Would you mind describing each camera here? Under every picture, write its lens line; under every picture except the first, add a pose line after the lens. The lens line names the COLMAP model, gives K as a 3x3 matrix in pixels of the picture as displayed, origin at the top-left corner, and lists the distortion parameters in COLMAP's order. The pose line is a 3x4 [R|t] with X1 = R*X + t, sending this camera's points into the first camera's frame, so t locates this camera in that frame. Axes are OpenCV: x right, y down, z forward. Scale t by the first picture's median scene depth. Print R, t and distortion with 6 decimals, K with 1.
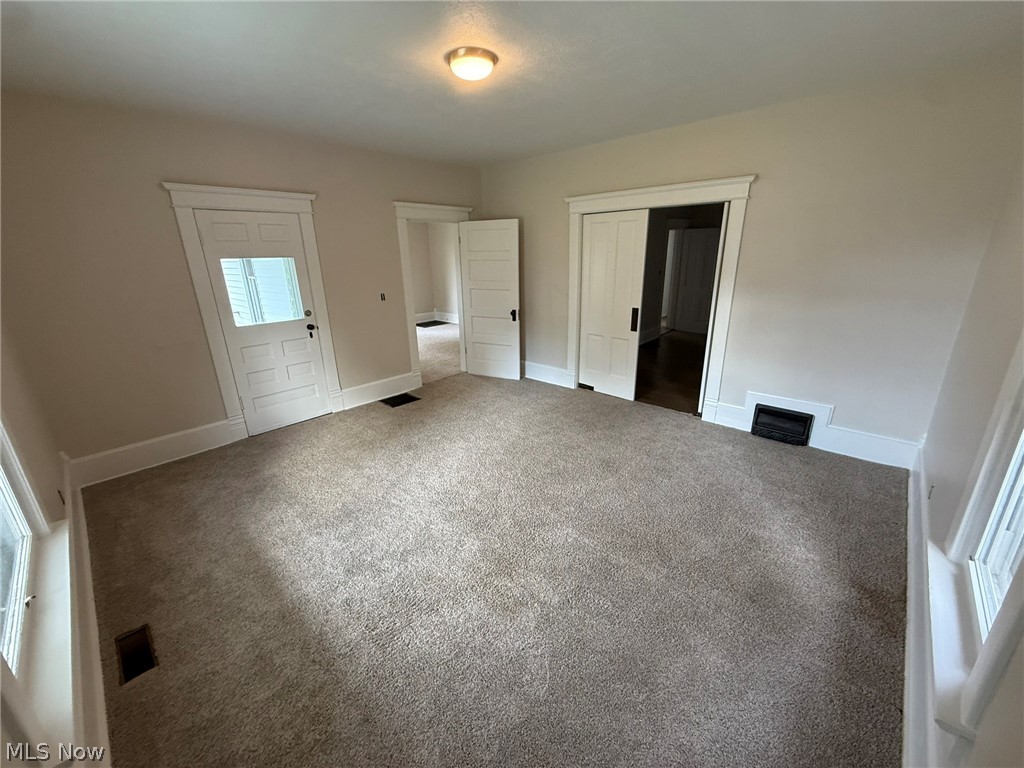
lens RADIAL K [[408.0, 0, 506.9], [0, 408.0, 387.5], [0, 0, 1]] dist [-0.001159, 0.000015]
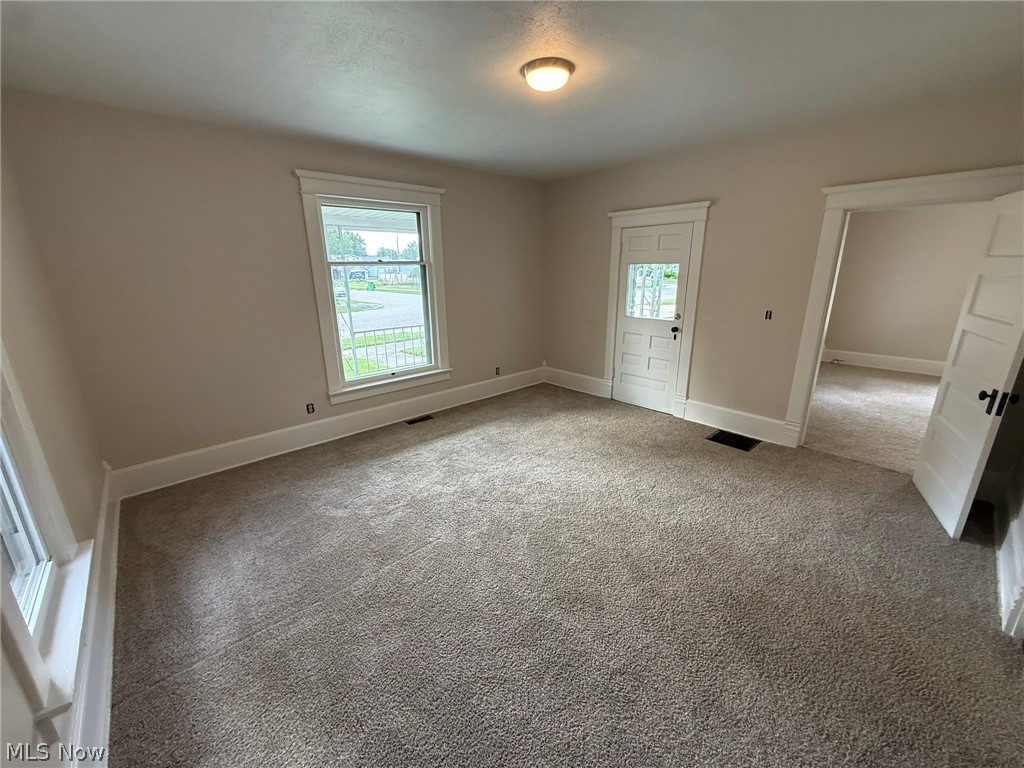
lens RADIAL K [[408.0, 0, 512.9], [0, 408.0, 390.0], [0, 0, 1]] dist [-0.001159, 0.000015]
pose [[-0.075193, 0.311179, -0.947372, 0.639354], [-0.304613, 0.897480, 0.318968, -0.231579], [0.949504, 0.312566, 0.027305, 0.664868]]
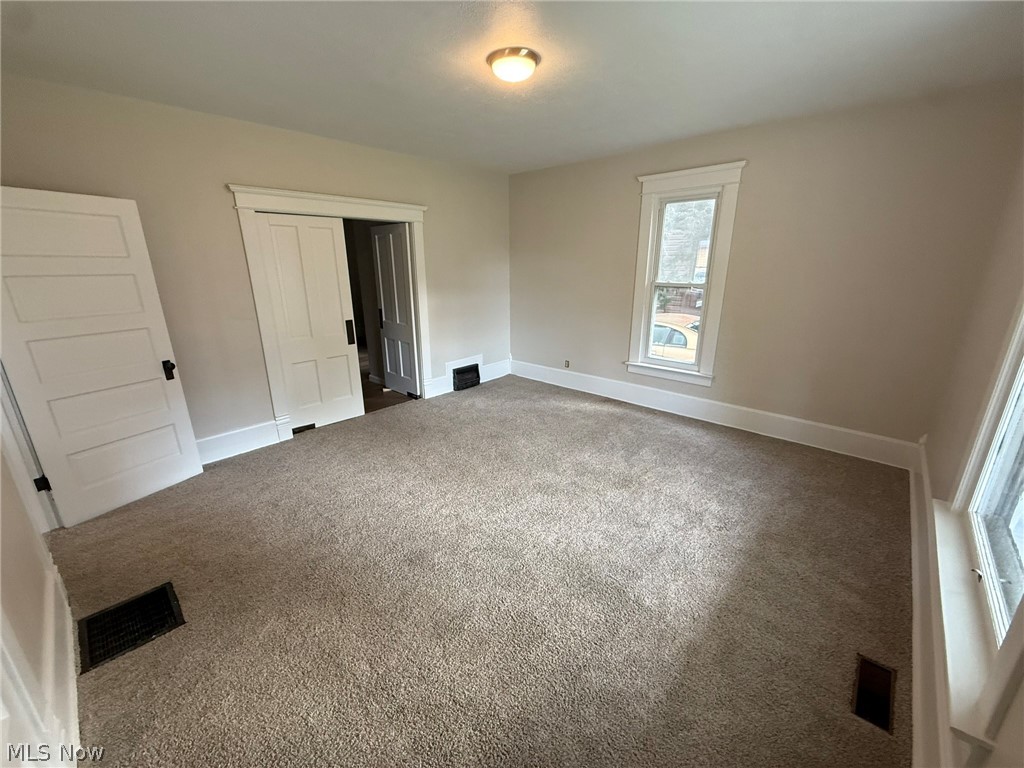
lens RADIAL K [[408.0, 0, 515.9], [0, 408.0, 385.5], [0, 0, 1]] dist [-0.001159, 0.000015]
pose [[-0.014025, -0.272258, 0.962122, -0.732704], [0.323962, 0.909077, 0.261970, -0.201579], [-0.945966, 0.315365, 0.075452, 0.681797]]
